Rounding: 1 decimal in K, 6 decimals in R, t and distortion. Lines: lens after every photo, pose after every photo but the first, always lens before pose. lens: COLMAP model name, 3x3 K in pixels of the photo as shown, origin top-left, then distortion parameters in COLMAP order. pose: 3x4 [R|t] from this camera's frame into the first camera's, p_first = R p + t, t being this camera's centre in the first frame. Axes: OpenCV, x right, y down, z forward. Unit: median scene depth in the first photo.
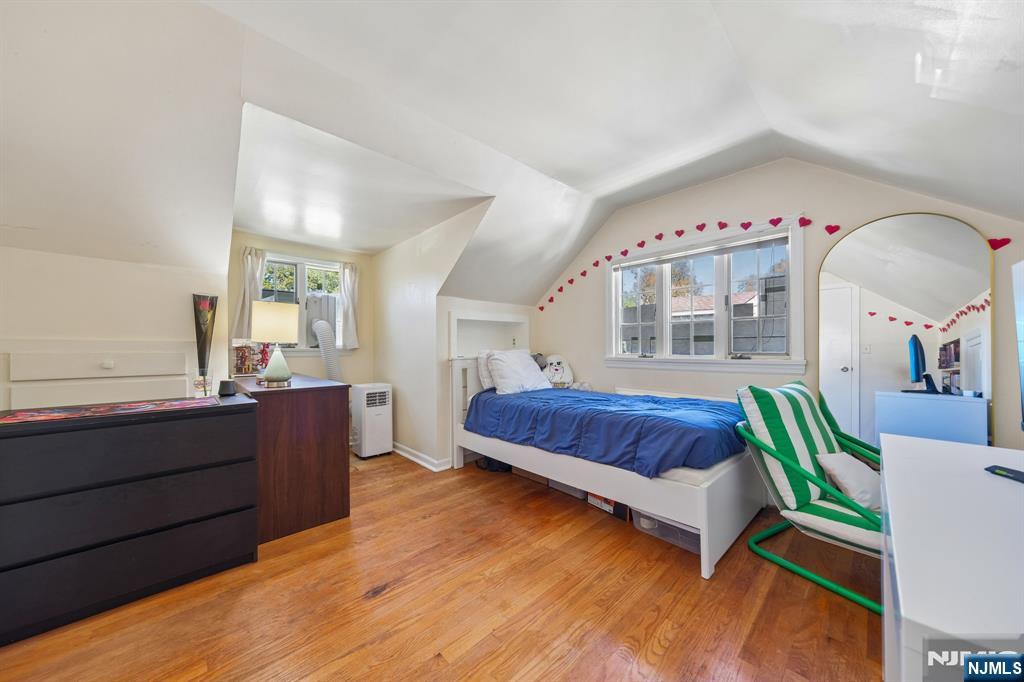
lens RADIAL K [[350.4, 0, 507.8], [0, 350.4, 348.6], [0, 0, 1]] dist [0.005268, 0.001642]
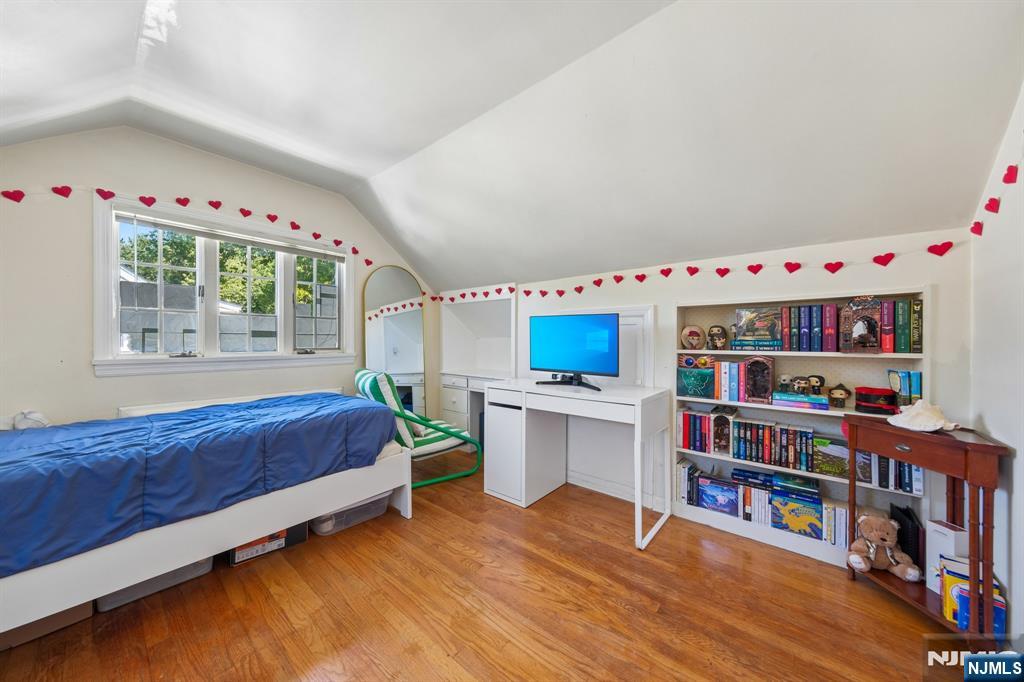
lens RADIAL K [[350.4, 0, 510.4], [0, 350.4, 339.8], [0, 0, 1]] dist [0.005268, 0.001642]
pose [[-0.116717, 0.008633, 0.993128, -0.593689], [0.003554, 0.999959, -0.008274, -0.002635], [-0.993159, 0.002564, -0.116743, 0.580636]]
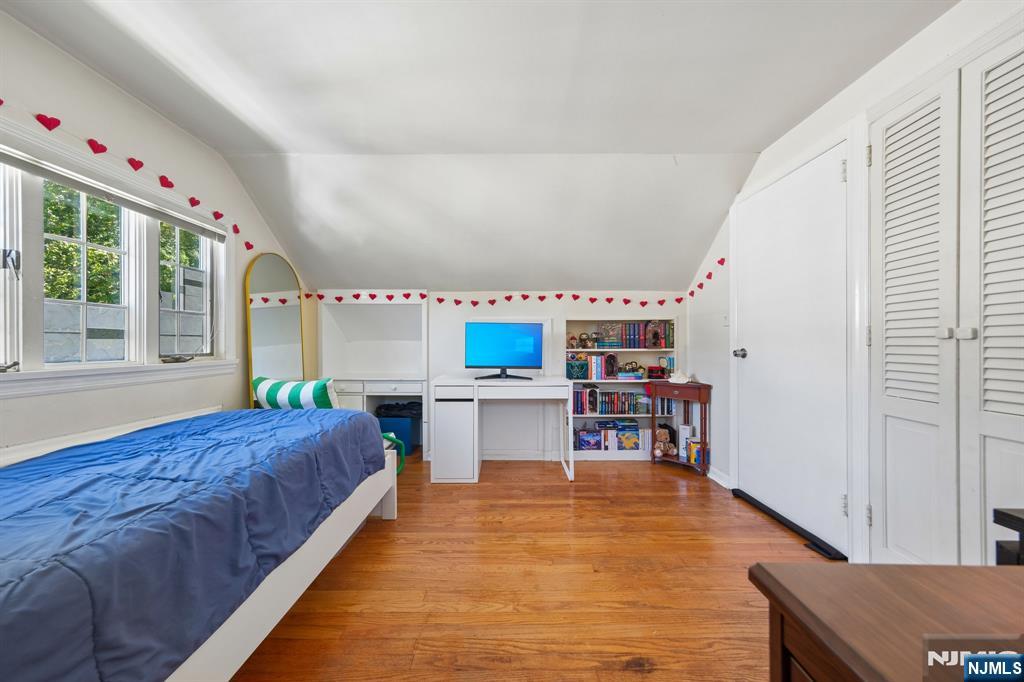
lens RADIAL K [[350.4, 0, 509.7], [0, 350.4, 341.7], [0, 0, 1]] dist [0.005268, 0.001642]
pose [[-0.727322, 0.013406, 0.686166, -0.503586], [0.010479, 0.999910, -0.008428, -0.001786], [-0.686217, 0.001060, -0.727396, 1.247151]]
